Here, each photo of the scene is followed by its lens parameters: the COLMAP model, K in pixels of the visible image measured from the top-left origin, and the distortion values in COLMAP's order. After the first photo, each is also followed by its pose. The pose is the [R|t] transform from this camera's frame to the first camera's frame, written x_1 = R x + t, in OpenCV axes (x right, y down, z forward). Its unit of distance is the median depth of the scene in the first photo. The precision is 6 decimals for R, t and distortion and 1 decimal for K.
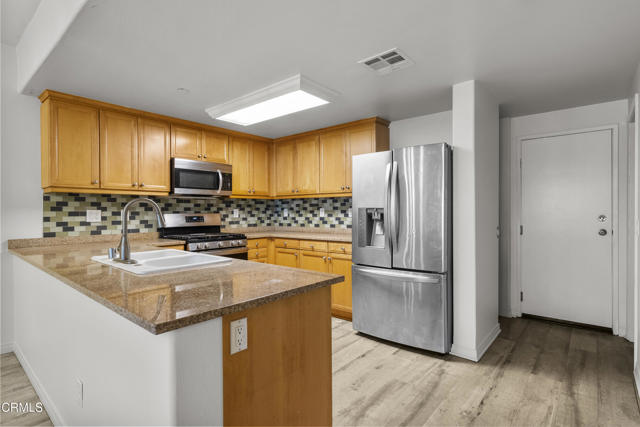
lens RADIAL K [[330.2, 0, 320.0], [0, 330.2, 213.5], [0, 0, 1]] dist [-0.000774, -0.000032]
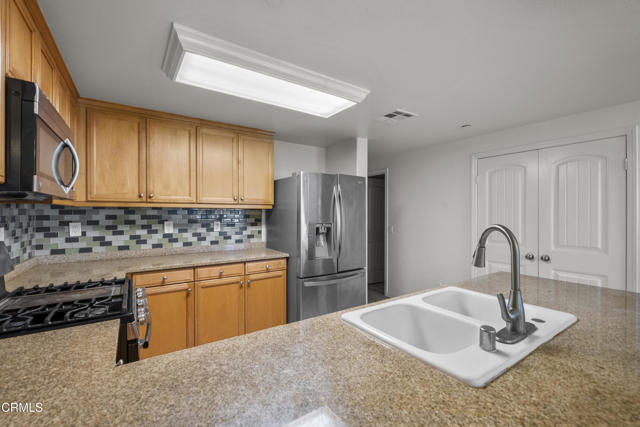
lens RADIAL K [[276.0, 0, 320.0], [0, 276.0, 213.5], [0, 0, 1]] dist [-0.001256, -0.000083]
pose [[0.270325, 0.006719, 0.962746, -0.492172], [0.004811, 0.999954, -0.008330, -0.026935], [-0.962757, 0.006883, 0.270280, 0.507965]]
